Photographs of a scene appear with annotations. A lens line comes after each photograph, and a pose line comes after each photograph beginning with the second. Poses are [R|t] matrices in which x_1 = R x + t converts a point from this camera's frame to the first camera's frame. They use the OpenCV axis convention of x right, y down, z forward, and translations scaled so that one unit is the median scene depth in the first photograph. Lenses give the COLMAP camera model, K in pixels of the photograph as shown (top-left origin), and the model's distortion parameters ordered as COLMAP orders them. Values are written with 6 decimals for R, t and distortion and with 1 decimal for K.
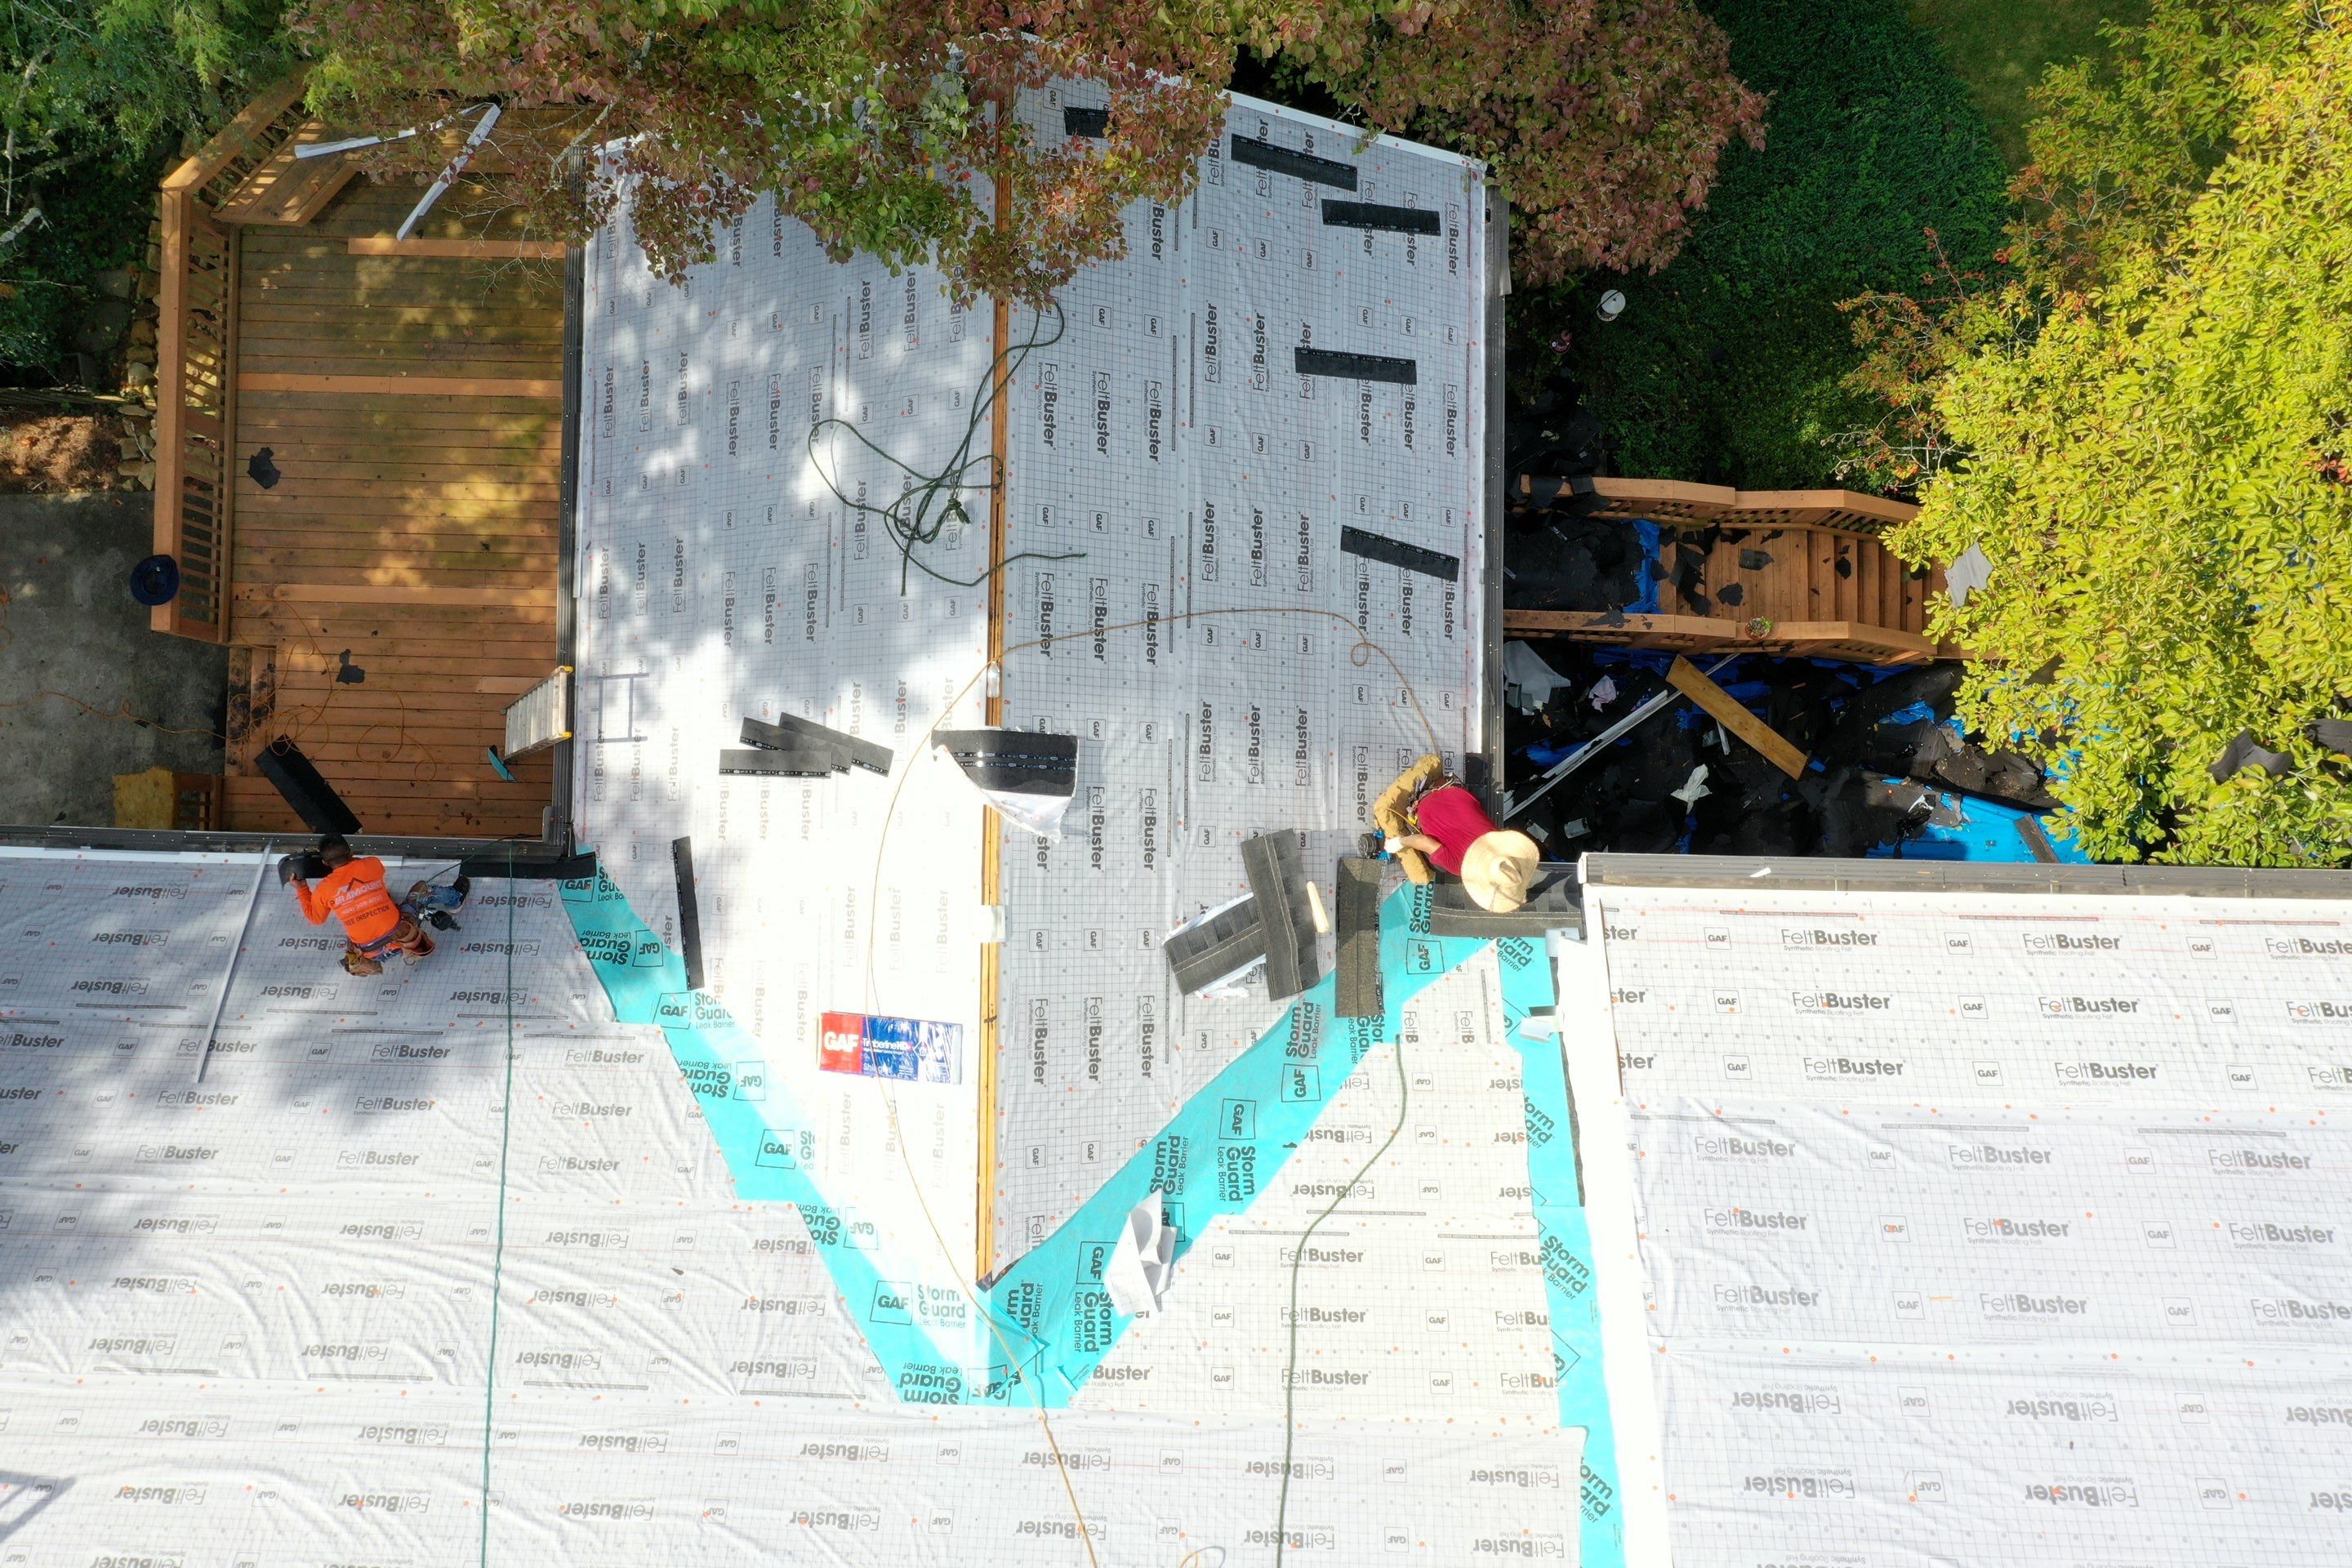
lens RADIAL K [[1829.7, 0, 1176.0], [0, 1829.7, 784.0], [0, 0, 1]] dist [-0.002353, -0.001477]
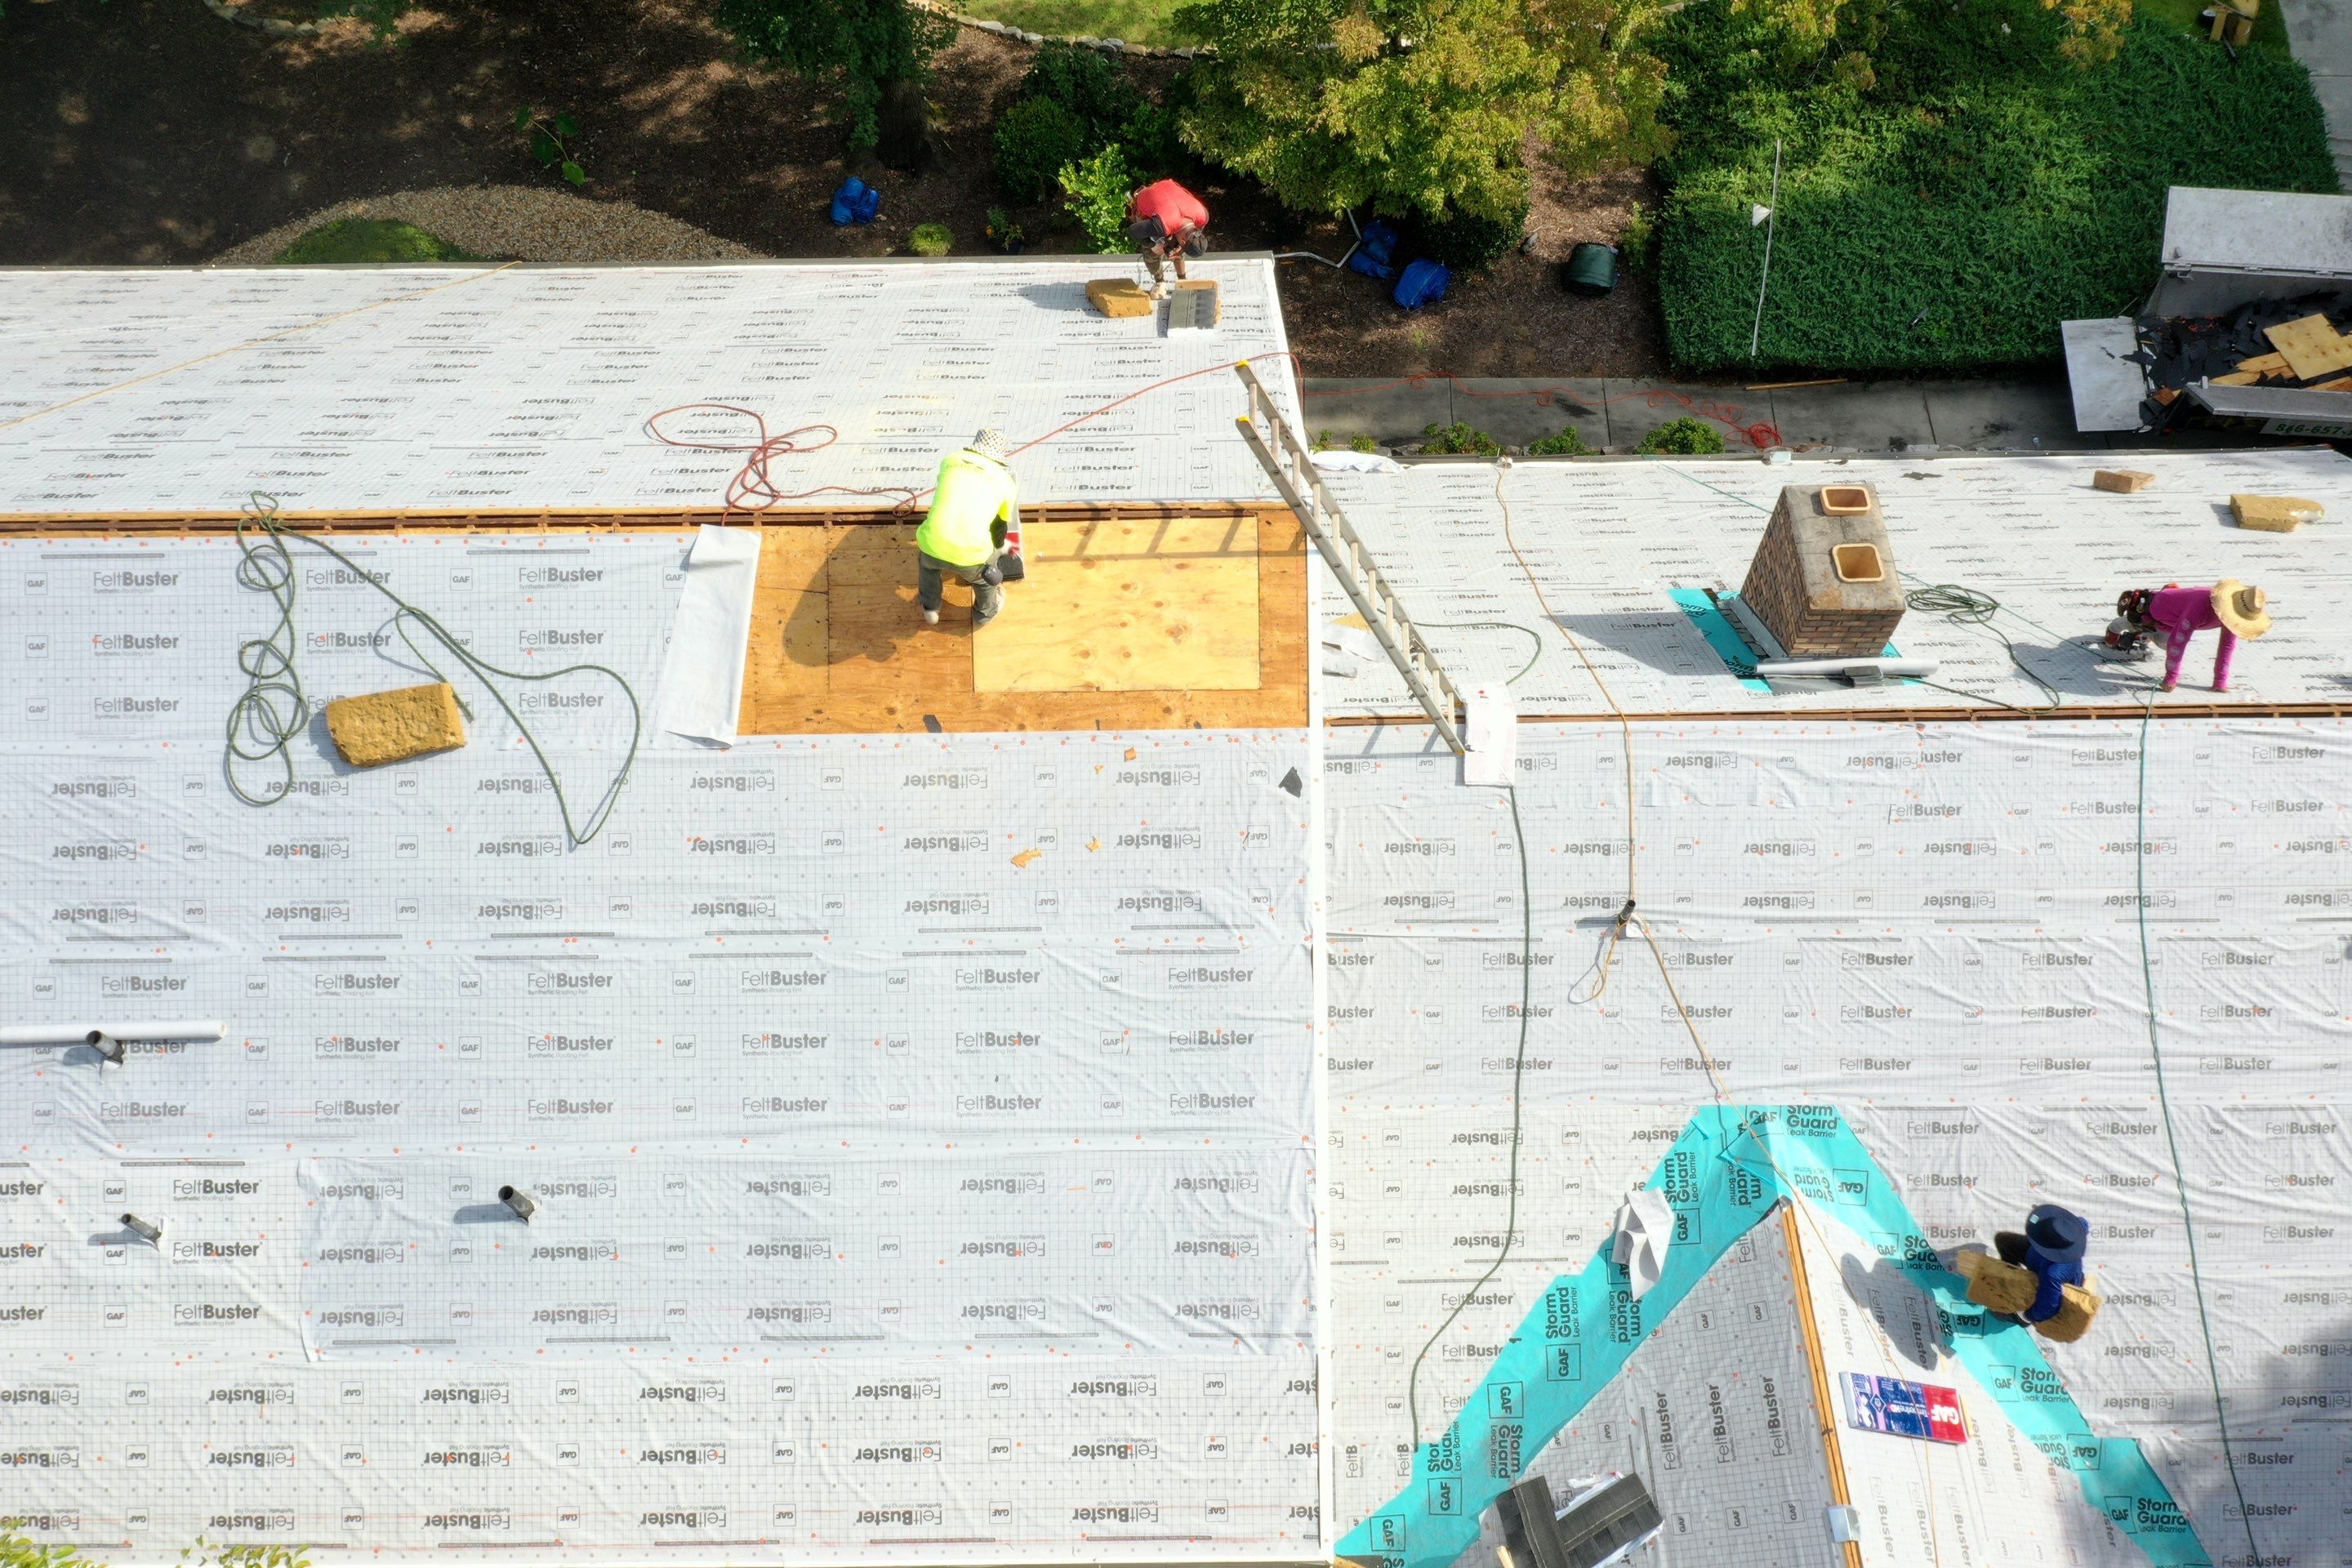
lens RADIAL K [[1839.2, 0, 1176.0], [0, 1839.2, 784.0], [0, 0, 1]] dist [0.003391, -0.012793]
pose [[-0.999214, 0.038657, 0.008828, 0.259153], [-0.027413, -0.834321, 0.550597, -0.142029], [0.028650, 0.549922, 0.834724, -0.152537]]
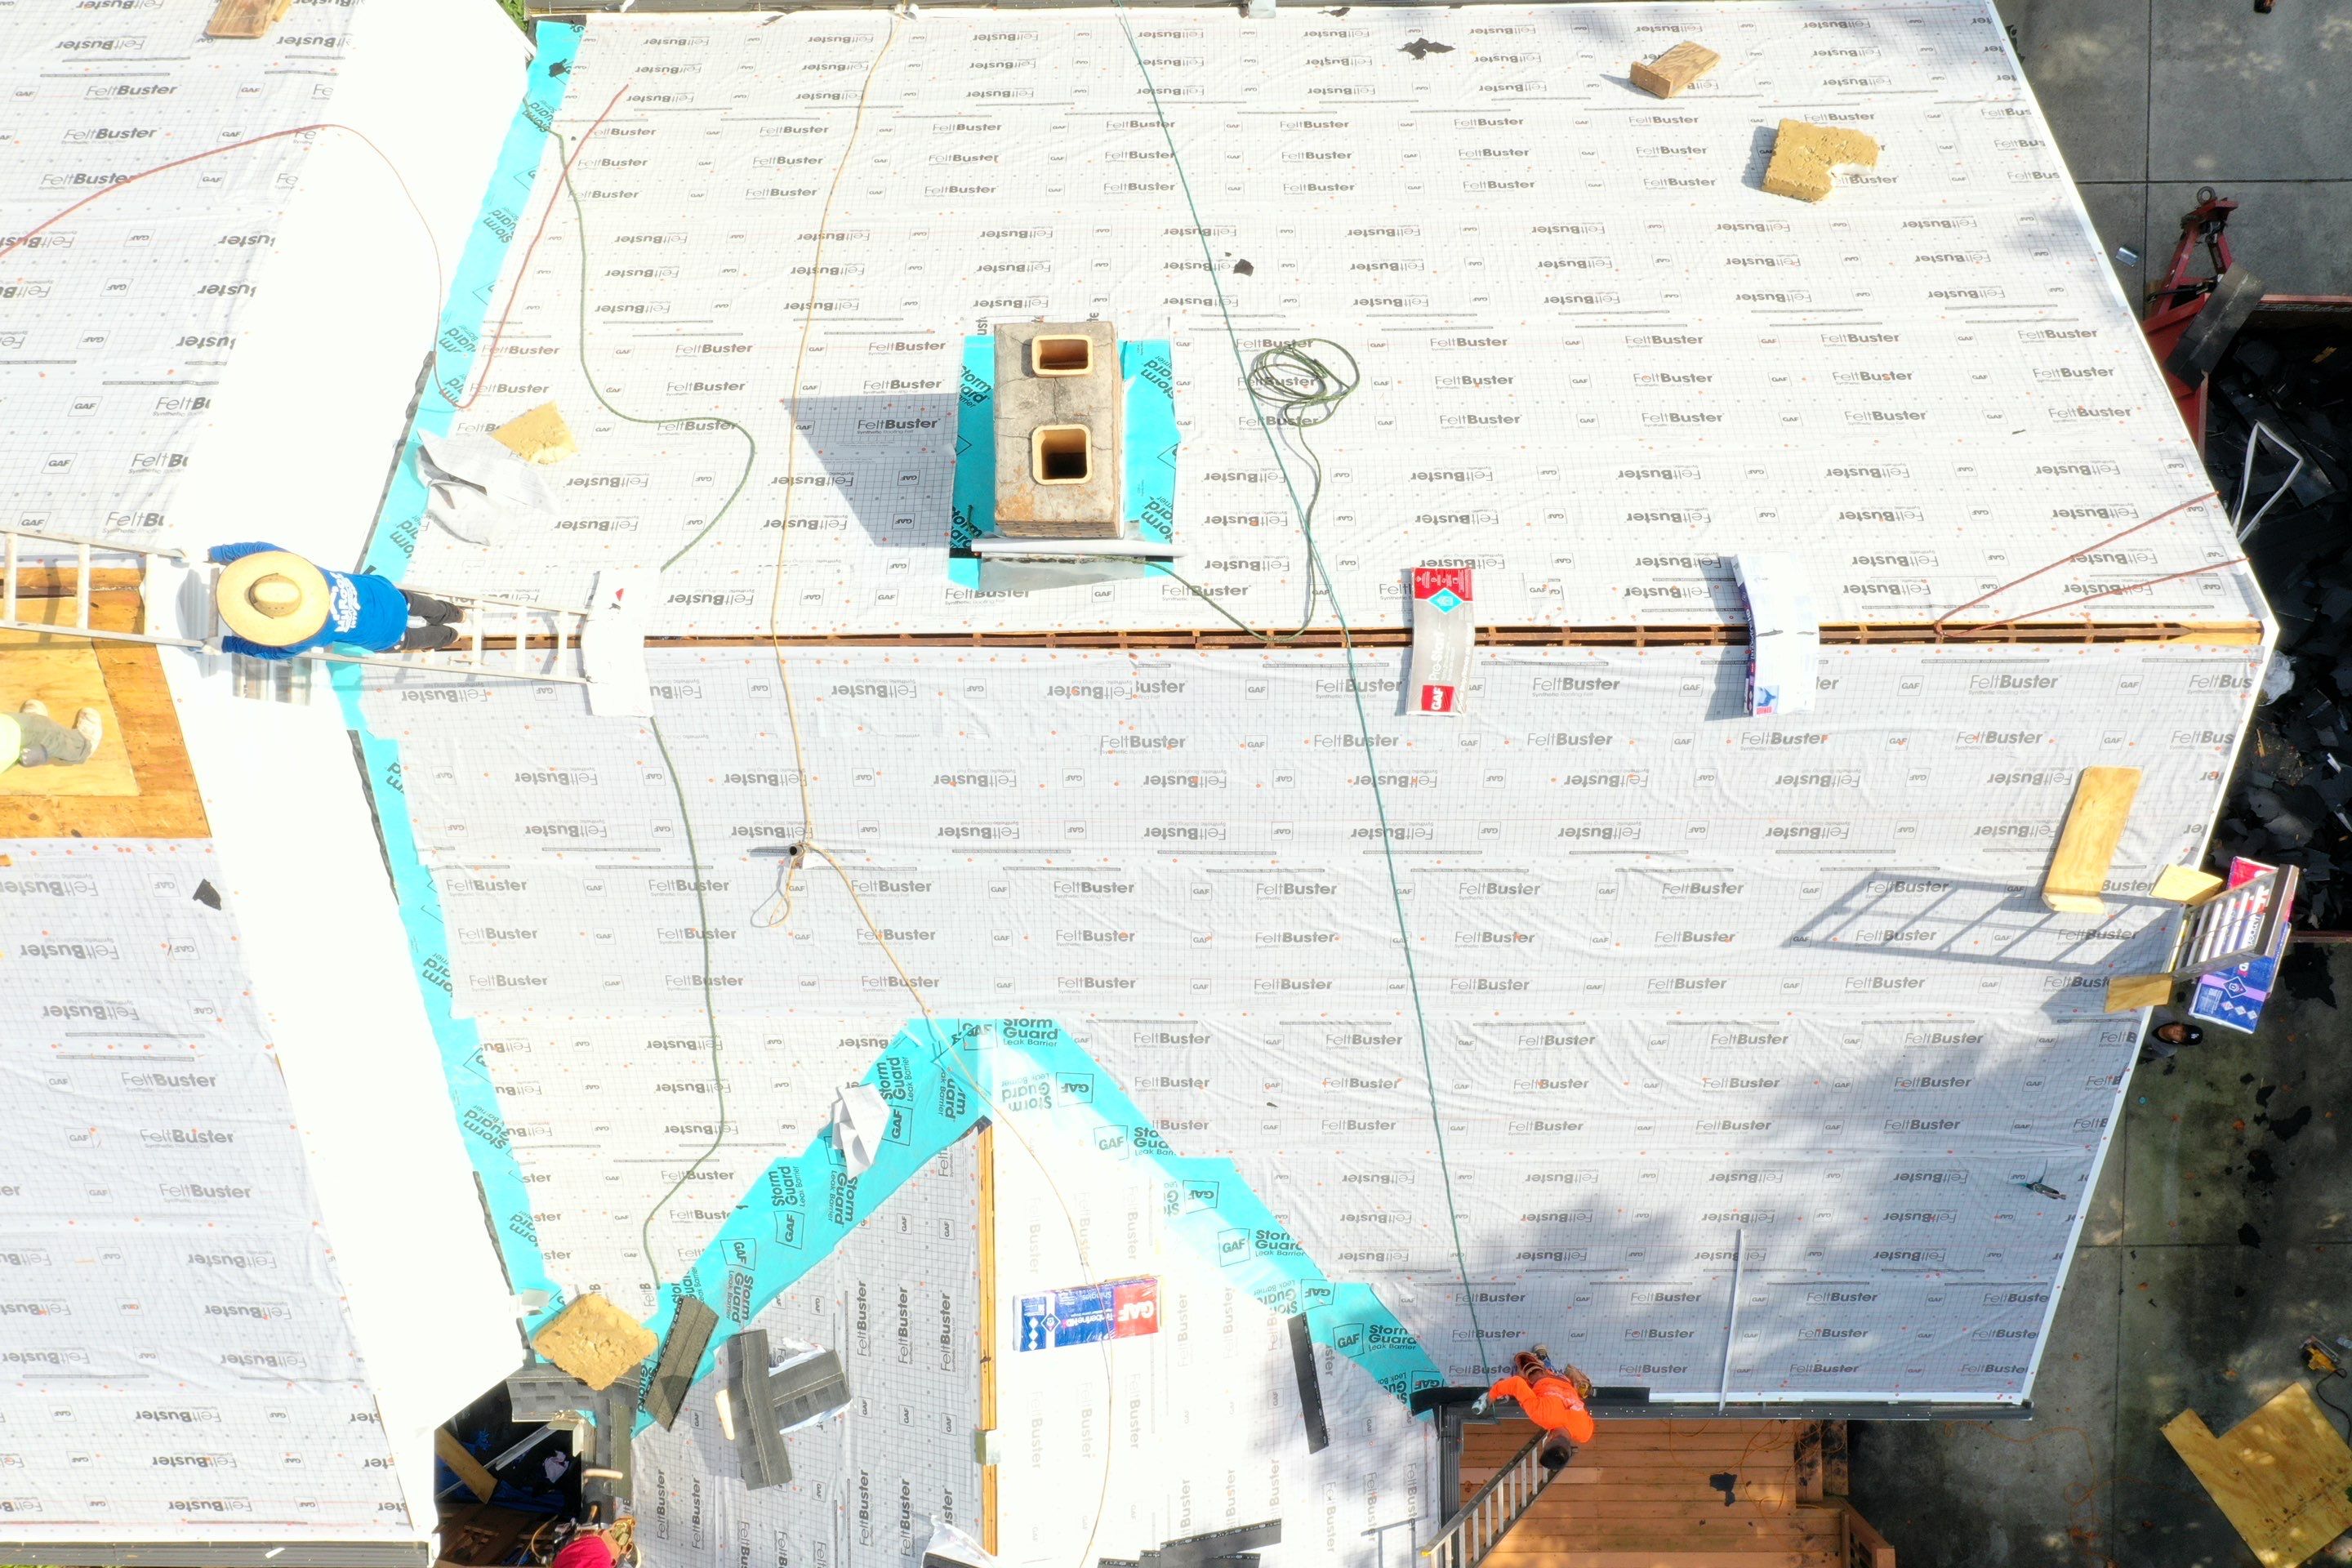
lens RADIAL K [[1832.5, 0, 1189.6], [0, 1832.5, 750.4], [0, 0, 1]] dist [-0.011892, 0.002096]
pose [[-0.999380, 0.028482, 0.020707, -0.250842], [-0.026325, -0.994851, 0.097873, 0.372837], [0.023388, 0.097267, 0.994983, -0.134235]]
